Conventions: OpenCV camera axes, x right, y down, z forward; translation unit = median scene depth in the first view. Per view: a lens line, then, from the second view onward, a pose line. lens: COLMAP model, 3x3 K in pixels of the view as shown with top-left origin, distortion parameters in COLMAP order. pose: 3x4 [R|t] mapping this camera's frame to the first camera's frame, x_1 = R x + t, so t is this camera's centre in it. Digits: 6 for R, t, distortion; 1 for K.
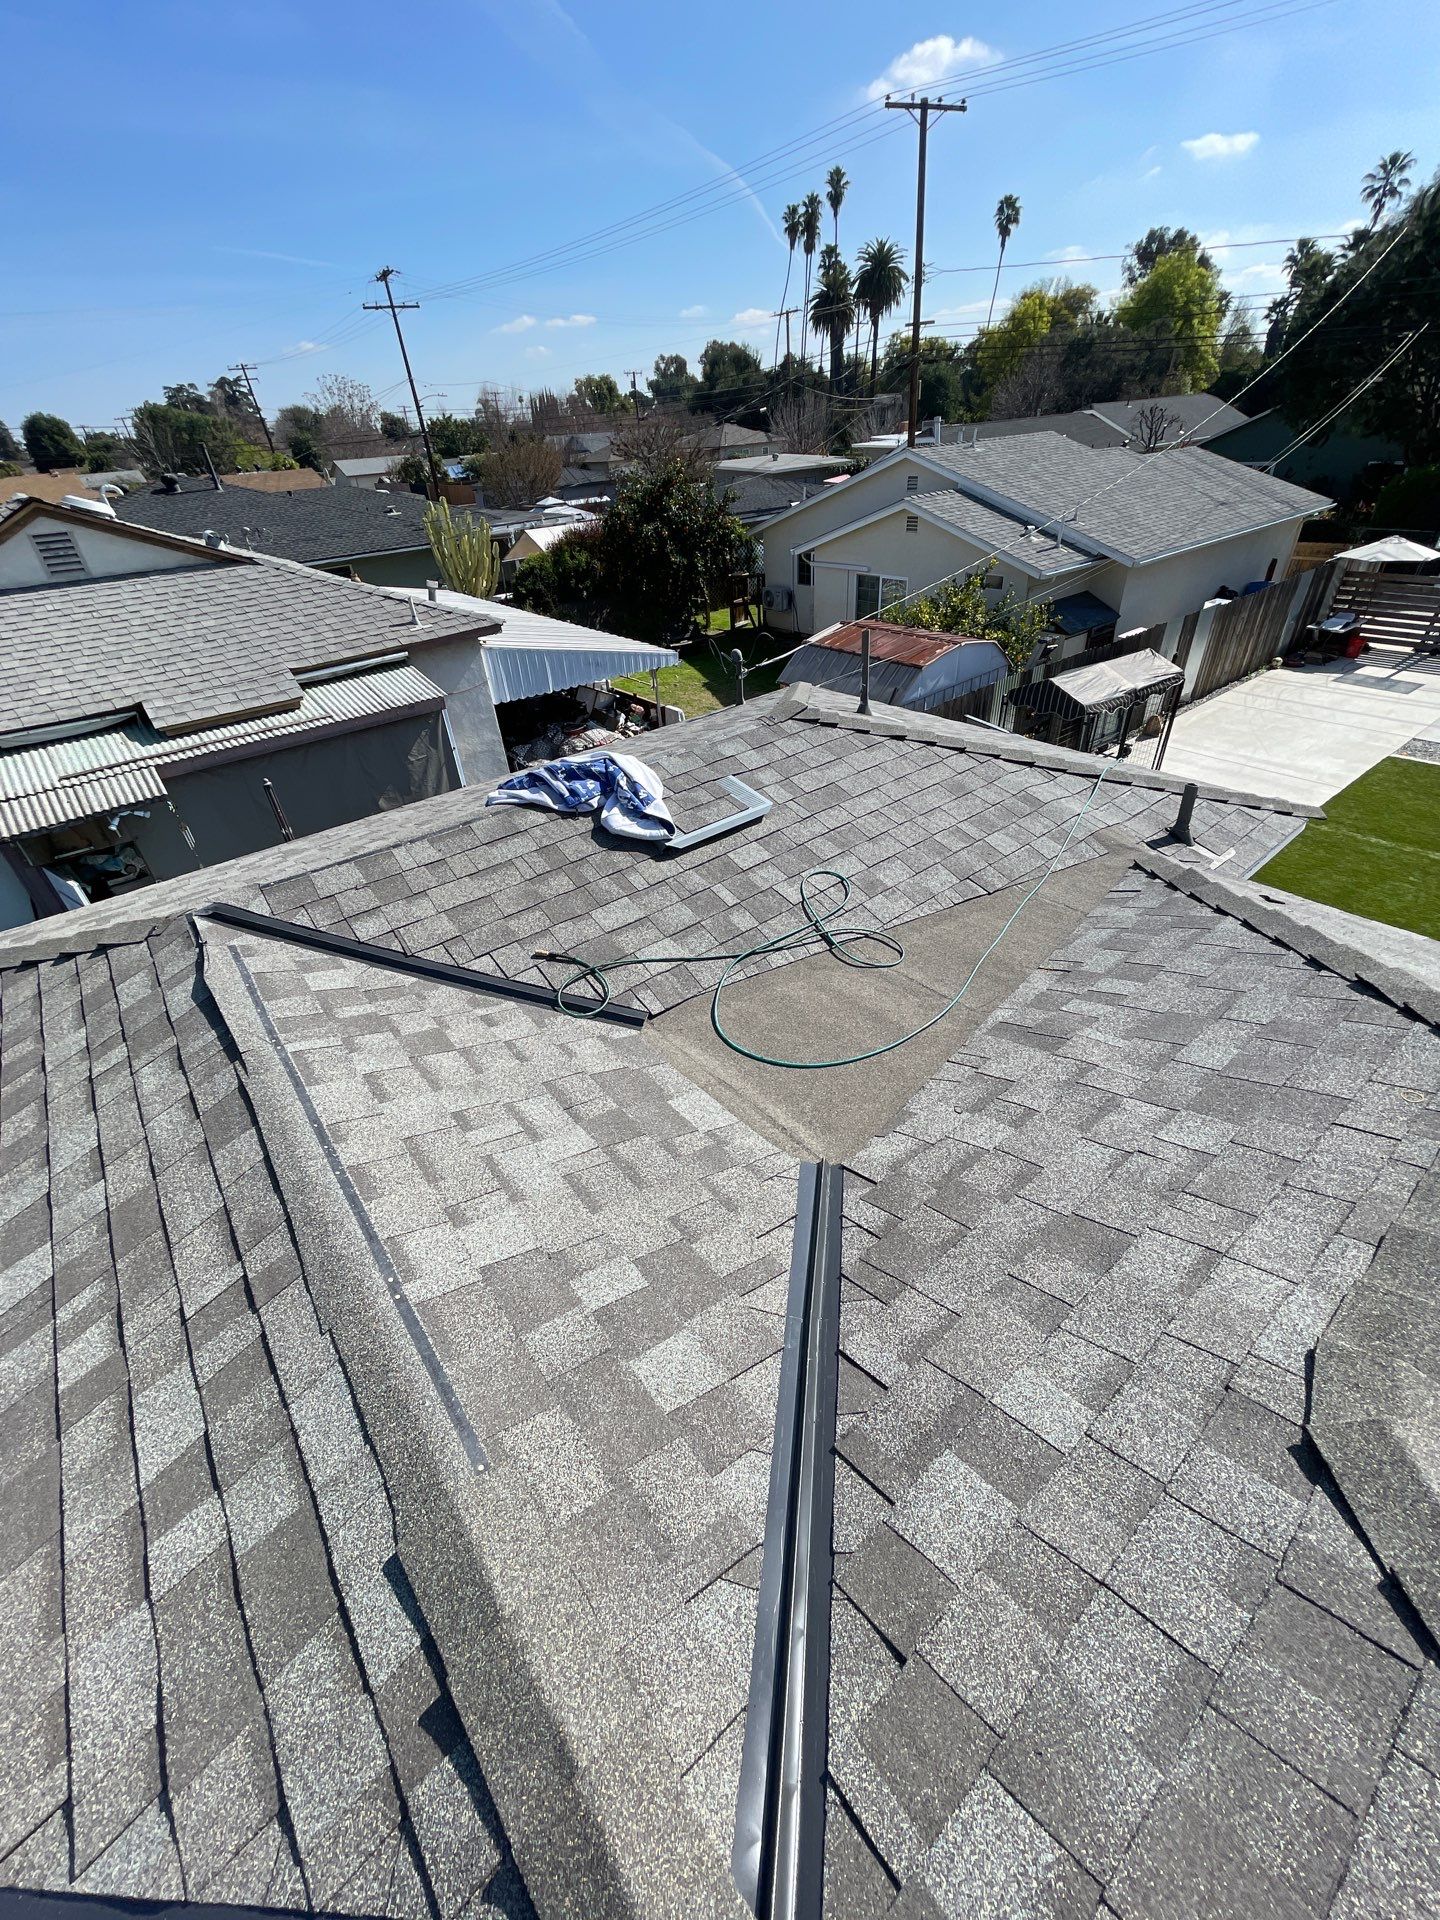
lens RADIAL K [[780.0, 0, 726.3], [0, 780.0, 952.2], [0, 0, 1]] dist [-0.005525, 0.001261]
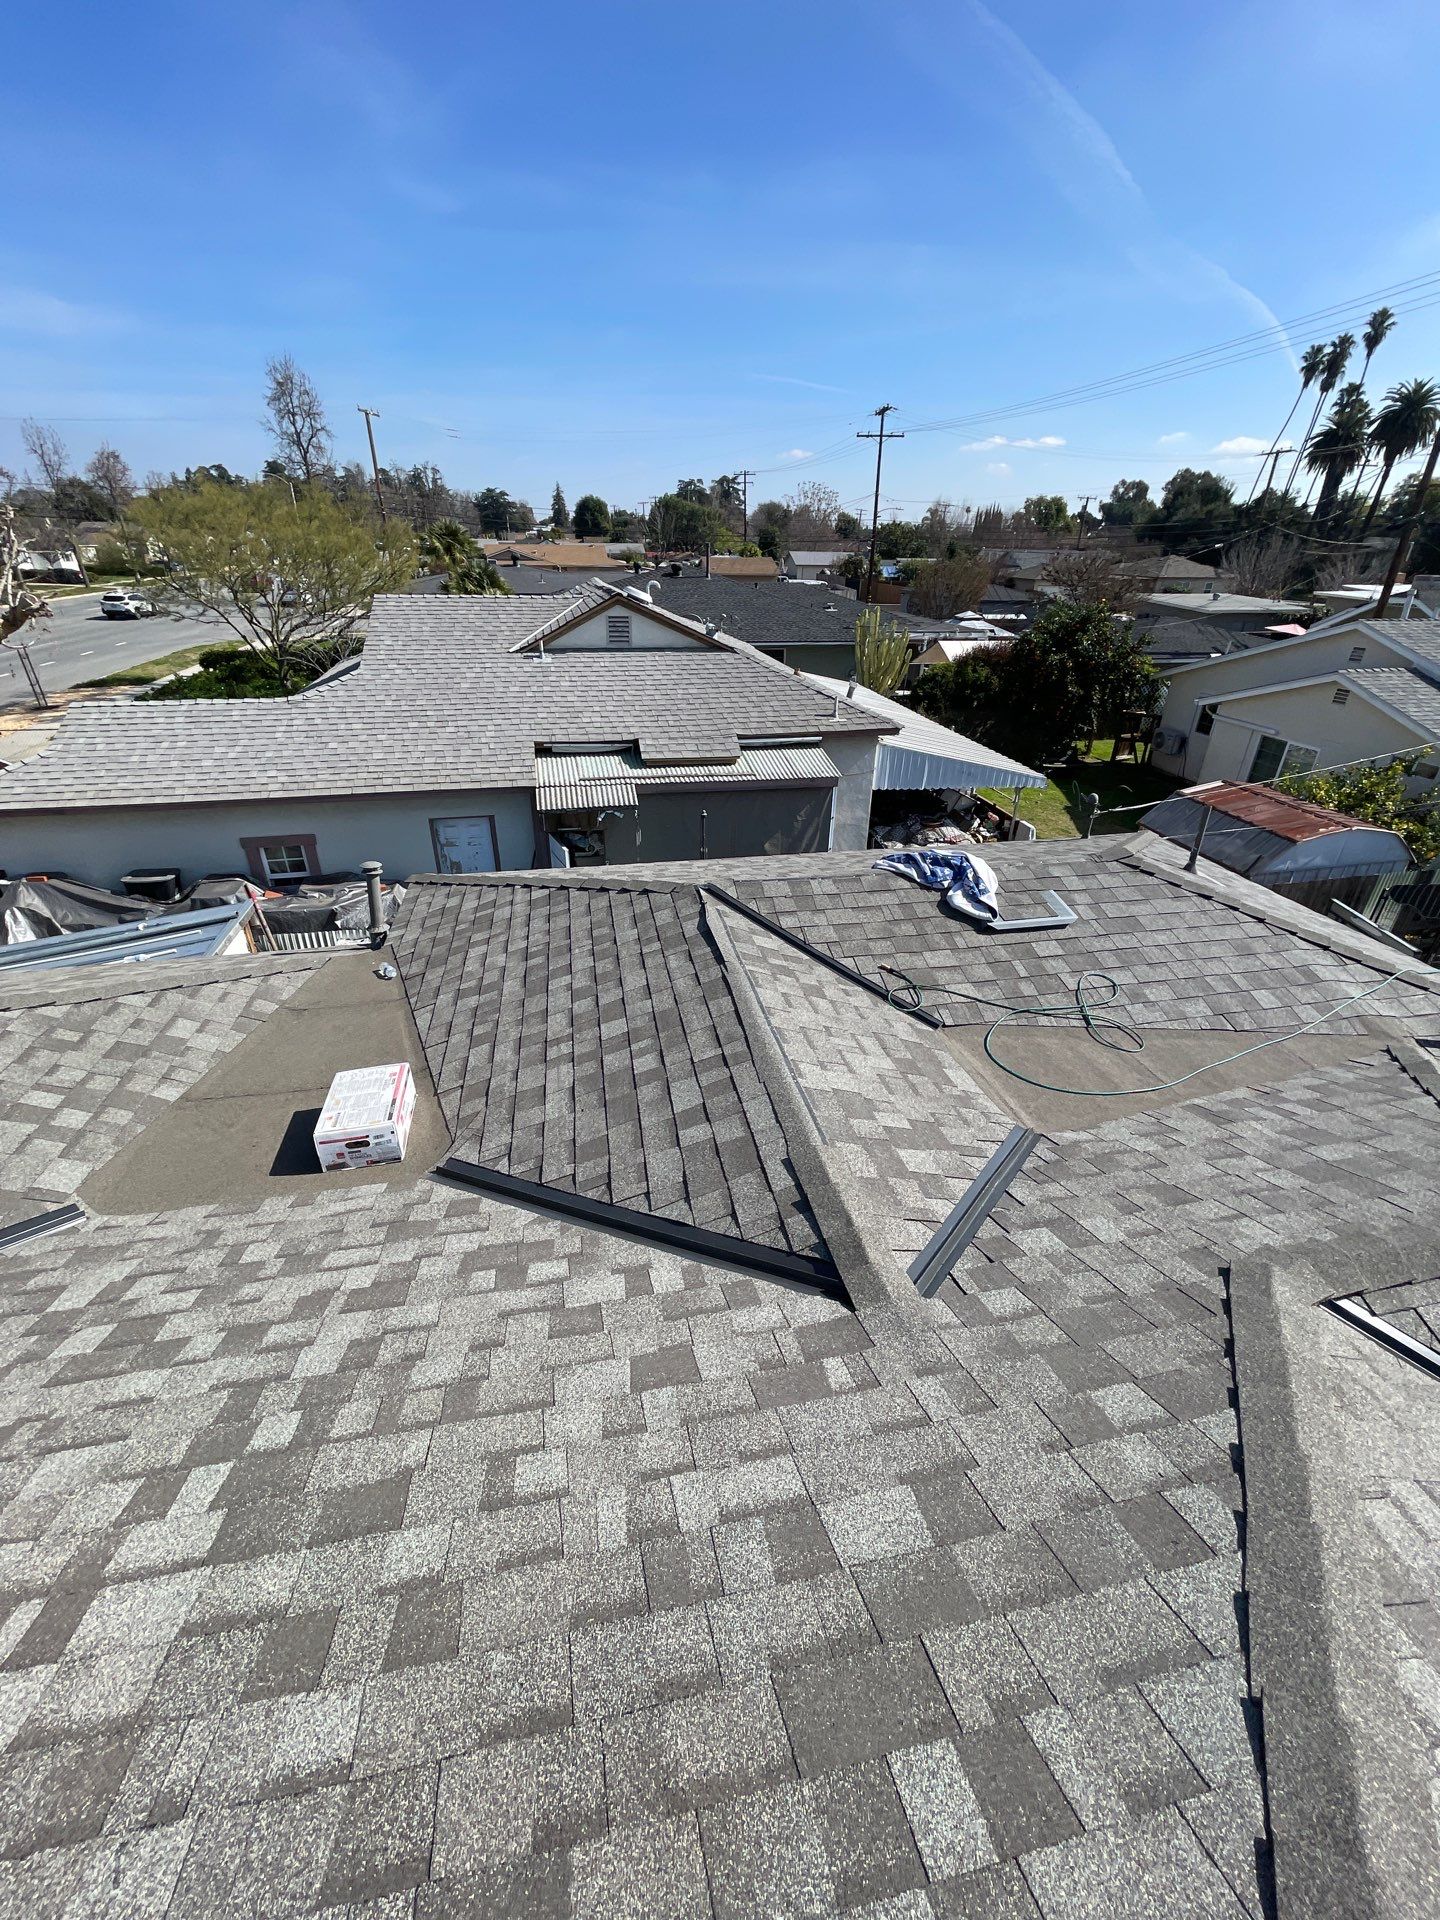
lens RADIAL K [[780.0, 0, 715.2], [0, 780.0, 957.1], [0, 0, 1]] dist [-0.005525, 0.001261]
pose [[0.882422, 0.284950, -0.374345, 0.026368], [-0.318203, 0.947586, -0.028781, 0.093877], [0.346522, 0.144515, 0.926843, -0.382309]]
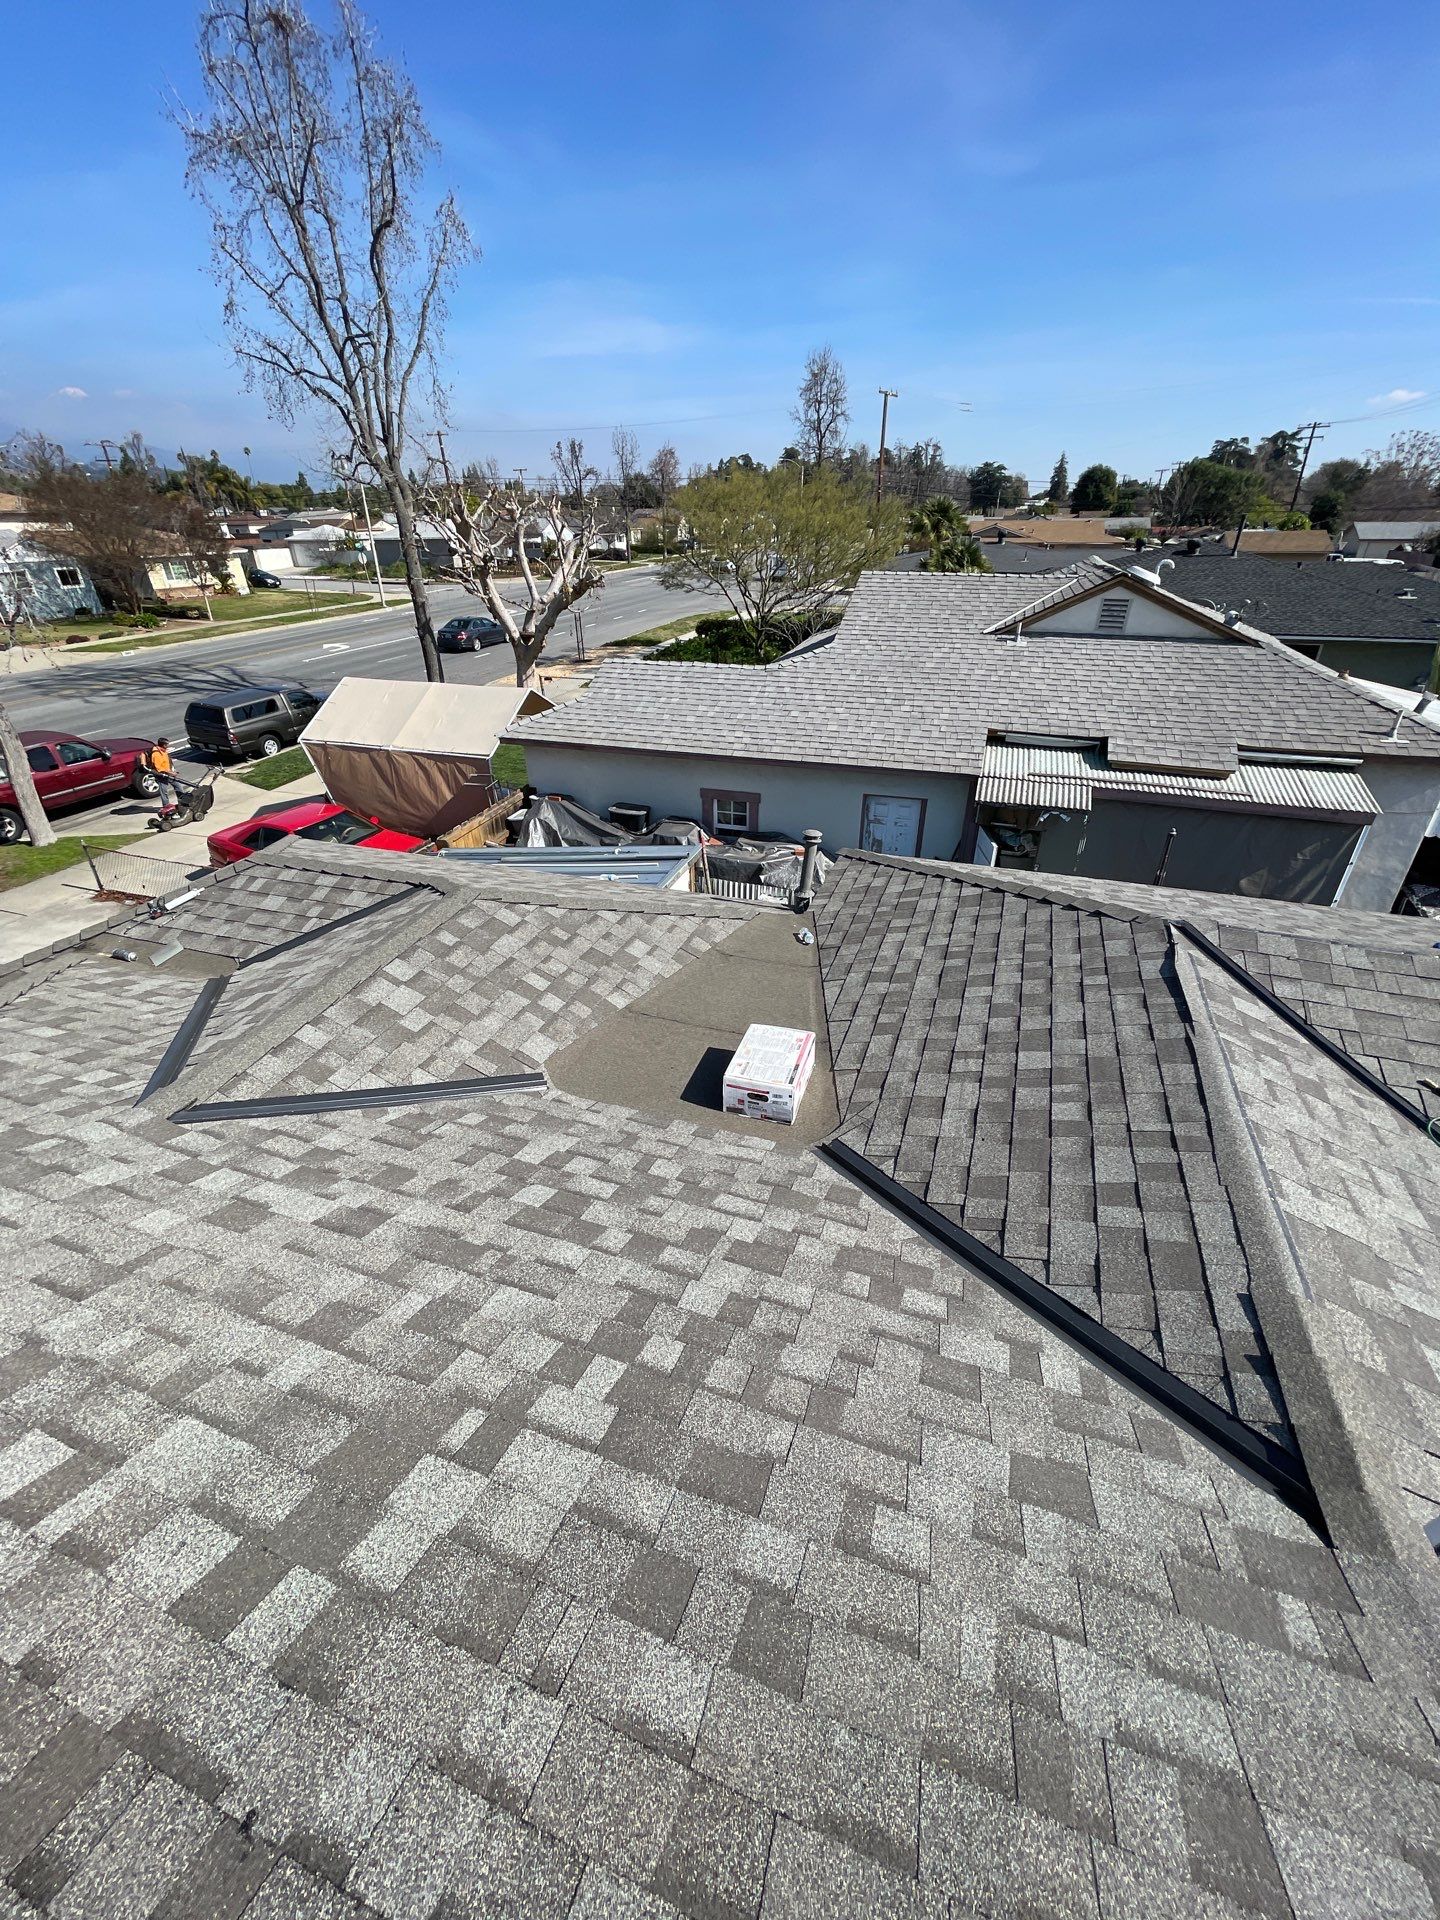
lens RADIAL K [[780.0, 0, 703.8], [0, 780.0, 957.7], [0, 0, 1]] dist [-0.005525, 0.001261]
pose [[0.516780, 0.470295, -0.715375, -0.041141], [-0.497517, 0.844996, 0.196108, 0.105727], [0.696718, 0.254566, 0.670657, -0.383595]]
